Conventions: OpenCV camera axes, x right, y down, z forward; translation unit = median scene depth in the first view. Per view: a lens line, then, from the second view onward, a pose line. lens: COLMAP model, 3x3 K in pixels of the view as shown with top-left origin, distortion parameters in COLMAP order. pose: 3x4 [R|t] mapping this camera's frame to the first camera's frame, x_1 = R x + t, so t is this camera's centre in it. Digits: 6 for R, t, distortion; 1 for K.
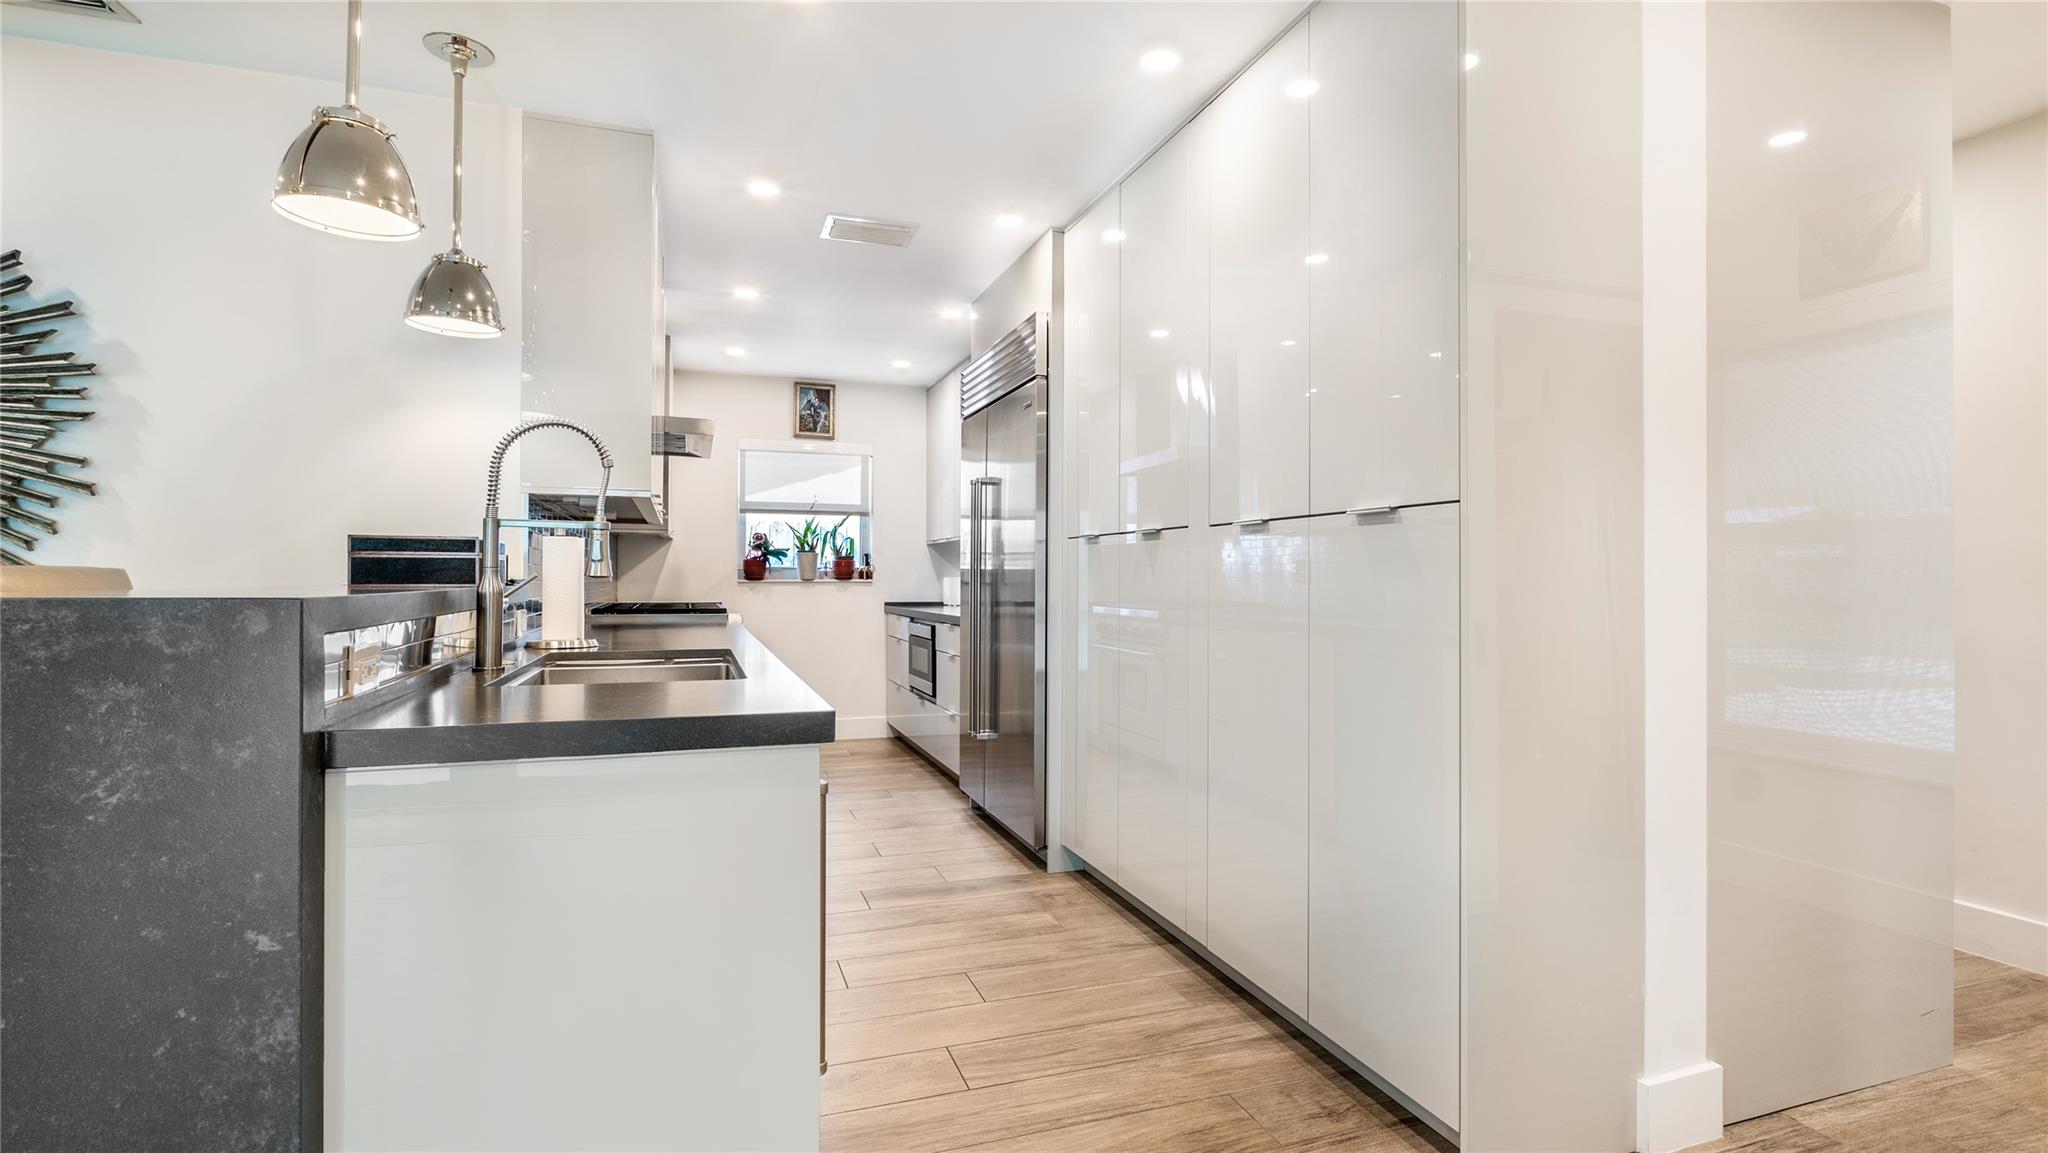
lens RADIAL K [[950.3, 0, 1020.8], [0, 950.3, 571.2], [0, 0, 1]] dist [-0.004853, 0.000223]
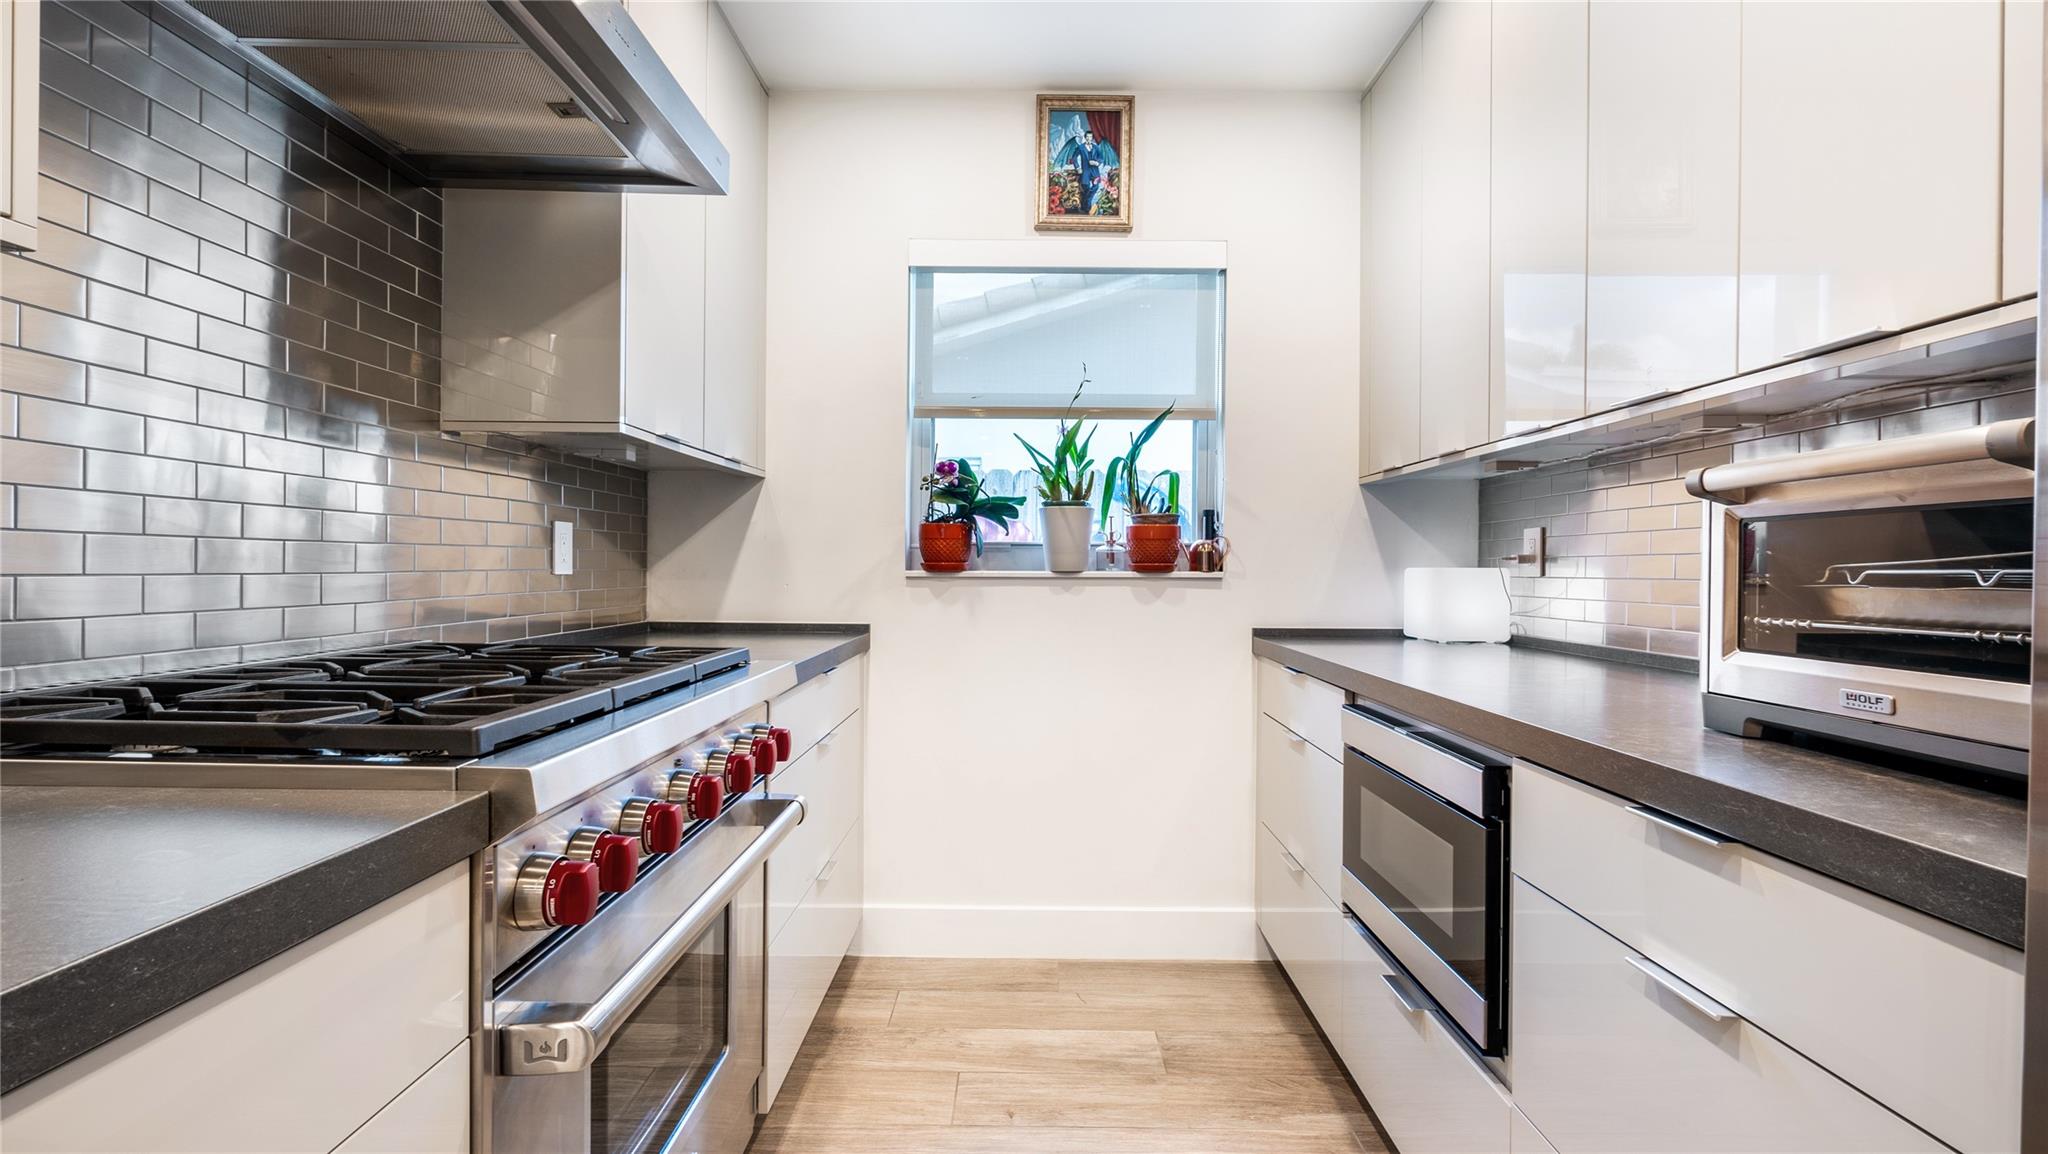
lens RADIAL K [[946.0, 0, 1020.9], [0, 946.0, 576.0], [0, 0, 1]] dist [-0.004726, -0.000222]
pose [[0.941563, 0.007346, -0.336757, -0.181701], [-0.002095, 0.999871, 0.015953, 0.007325], [0.336831, -0.014315, 0.941456, 1.056351]]
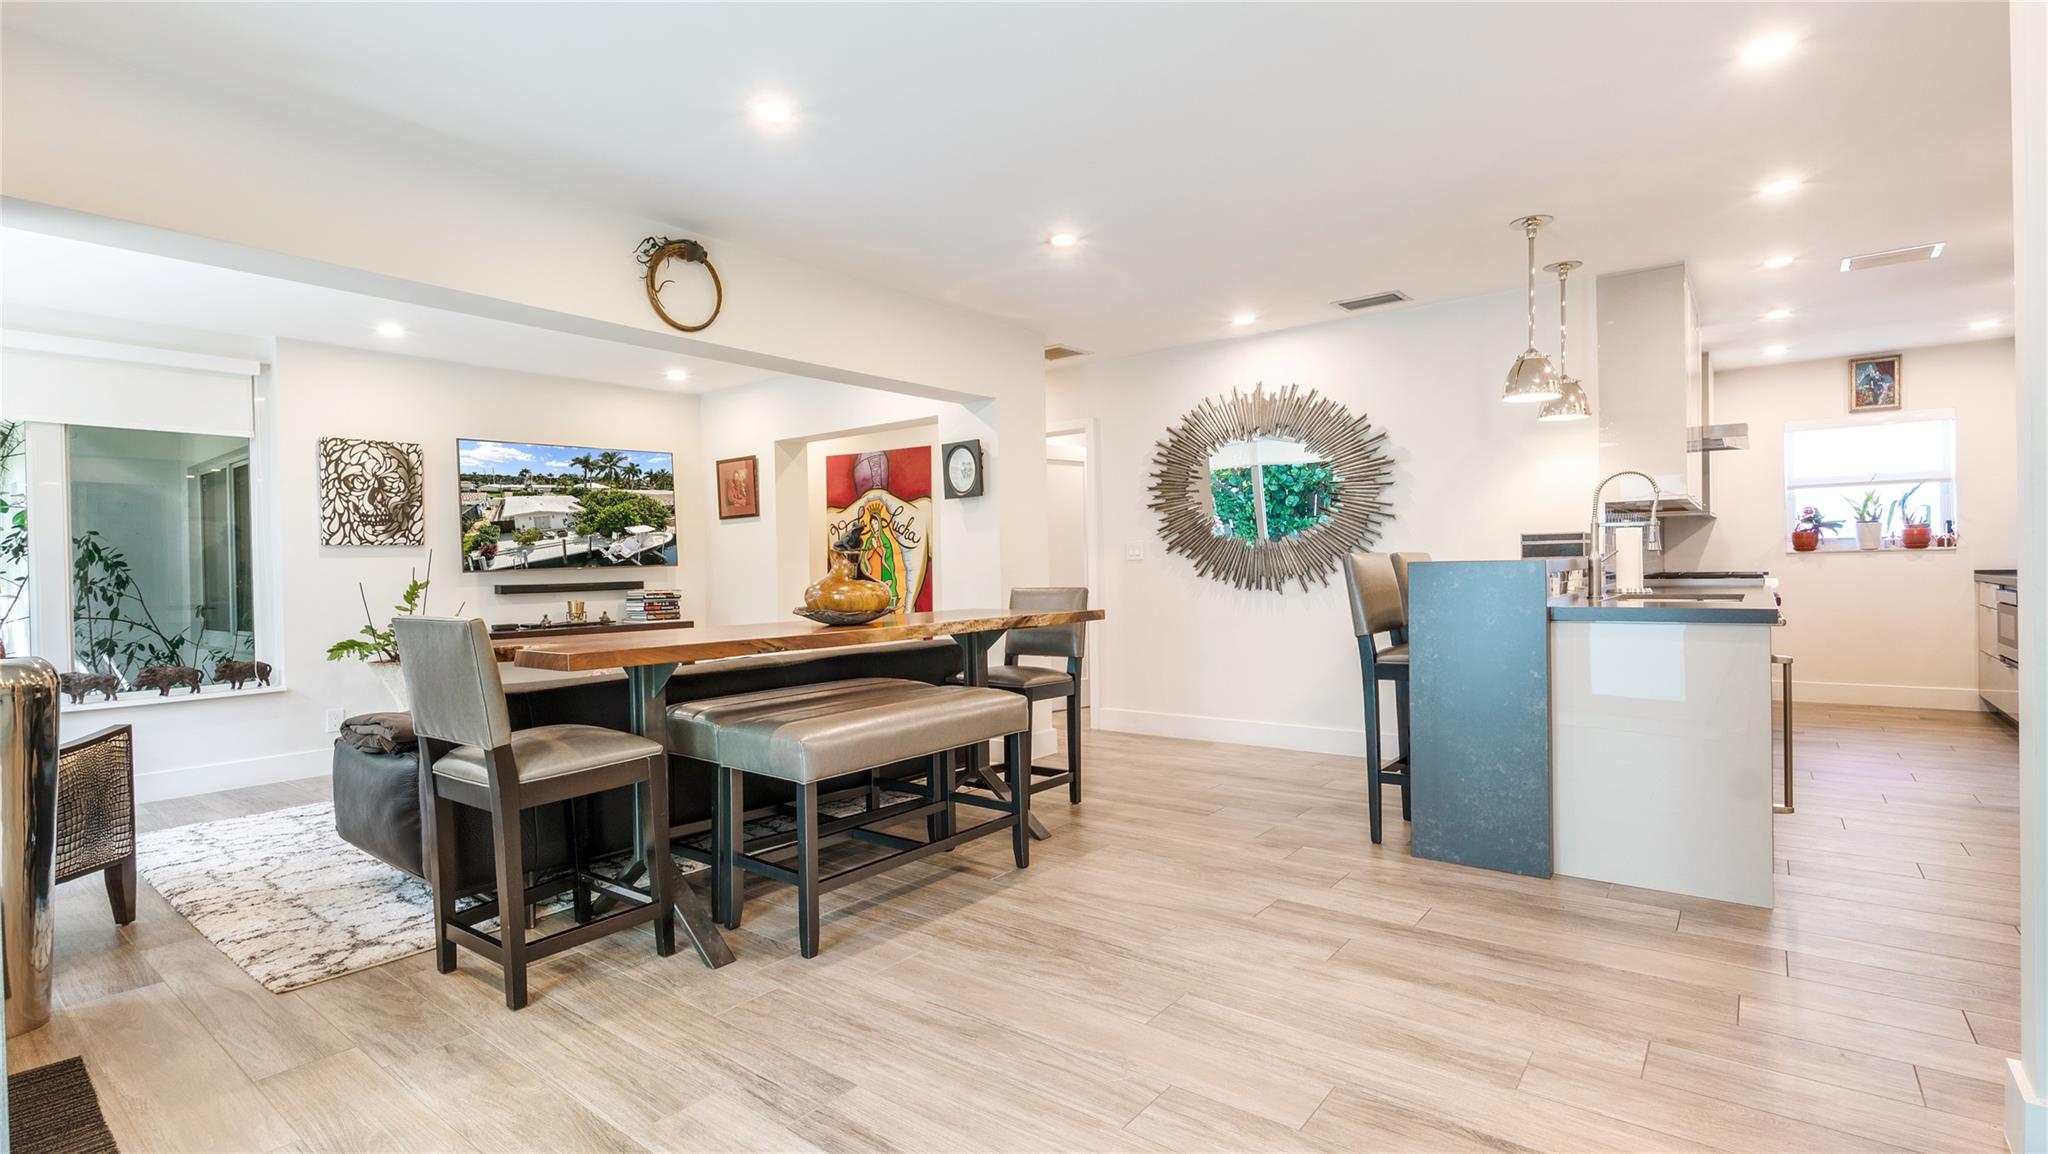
lens RADIAL K [[946.0, 0, 1018.7], [0, 946.0, 576.0], [0, 0, 1]] dist [-0.004726, -0.000222]
pose [[0.539068, -0.005071, -0.842247, 0.244670], [0.029002, 0.999501, 0.012544, -0.002531], [0.841763, -0.031189, 0.538946, -0.579395]]
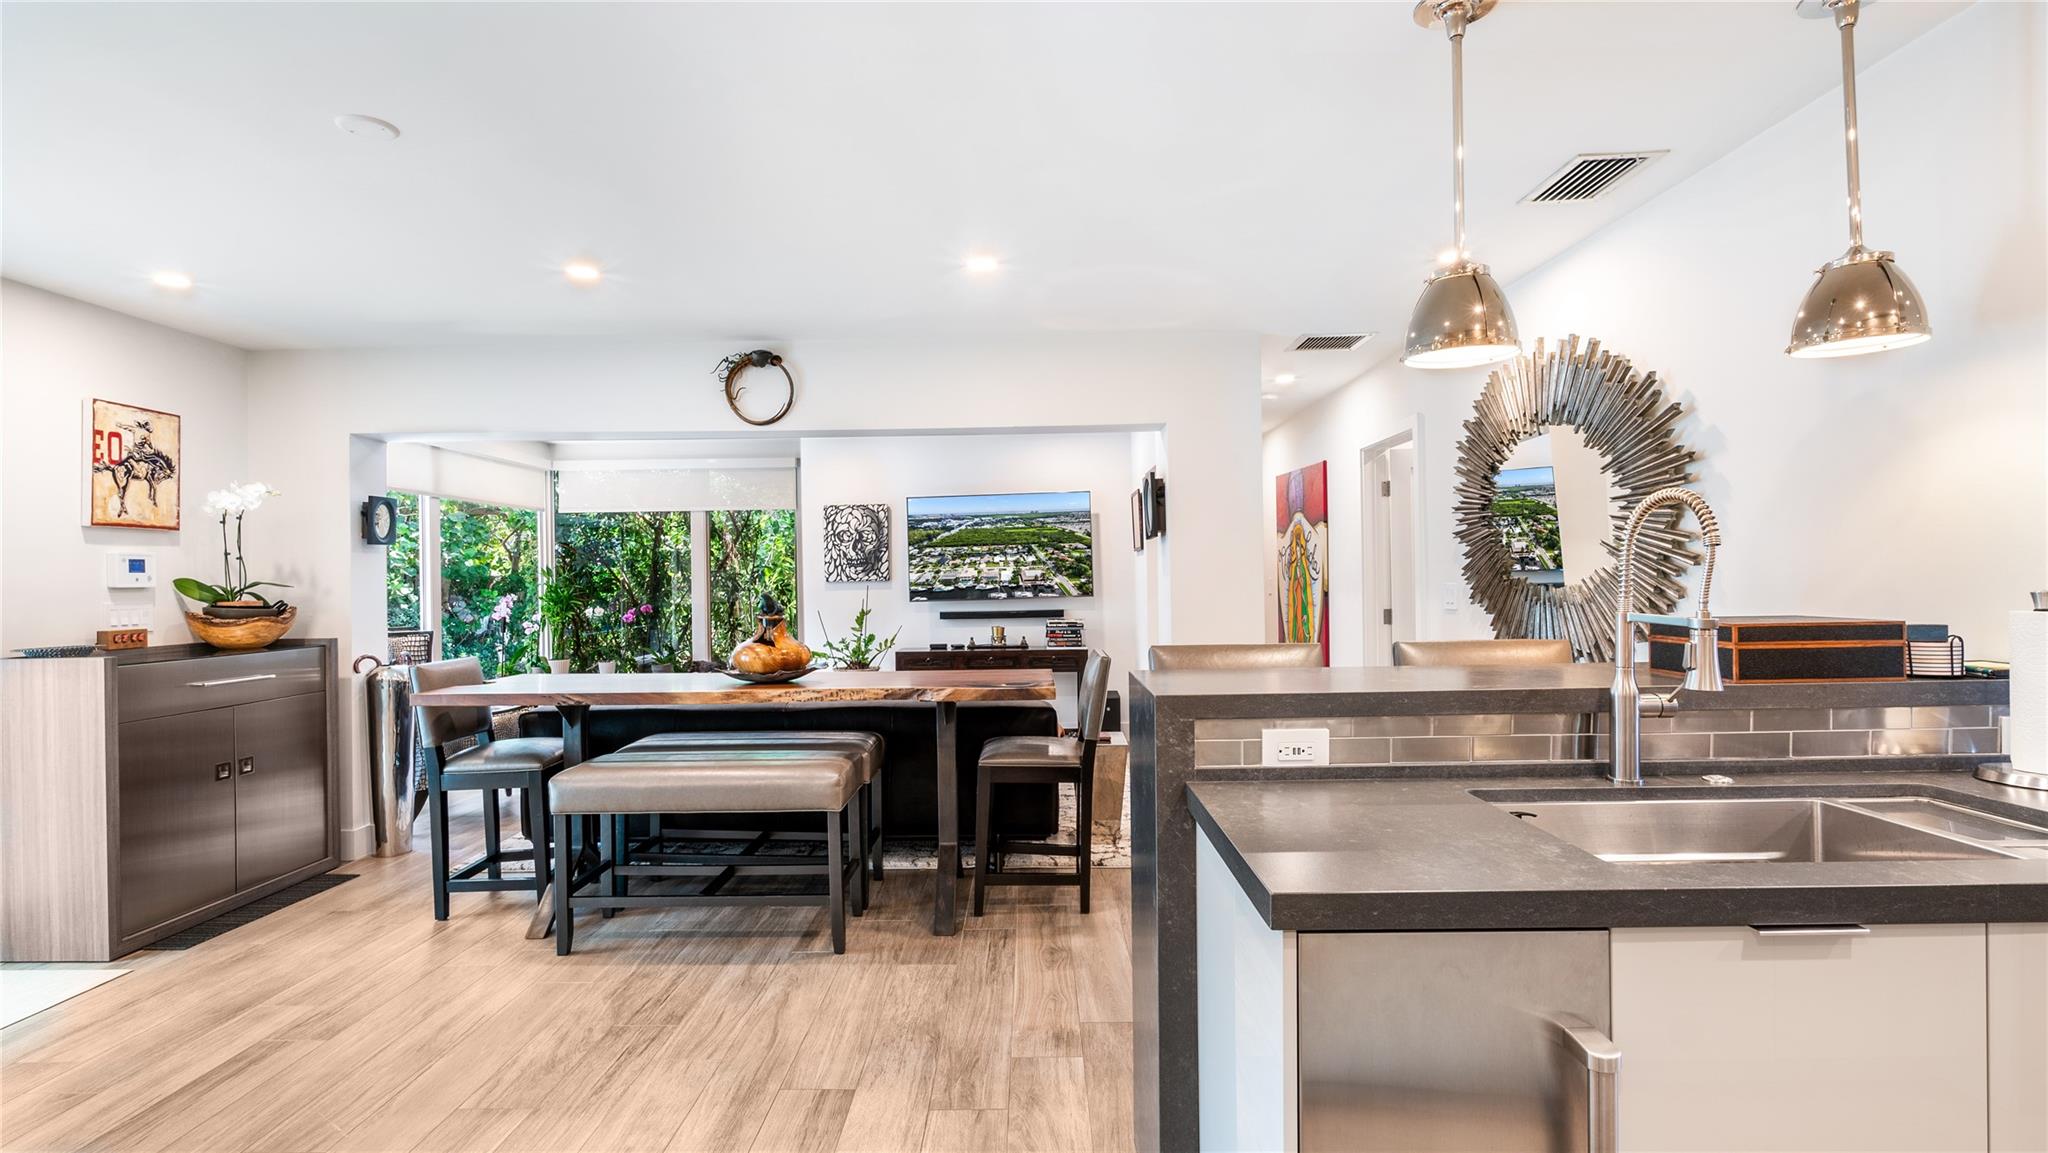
lens RADIAL K [[950.3, 0, 1020.1], [0, 950.3, 573.5], [0, 0, 1]] dist [-0.004853, 0.000223]
pose [[-0.336372, -0.002627, -0.941726, 0.248116], [0.022657, 0.999684, -0.010881, -0.048535], [0.941457, -0.024997, -0.336206, 0.390380]]
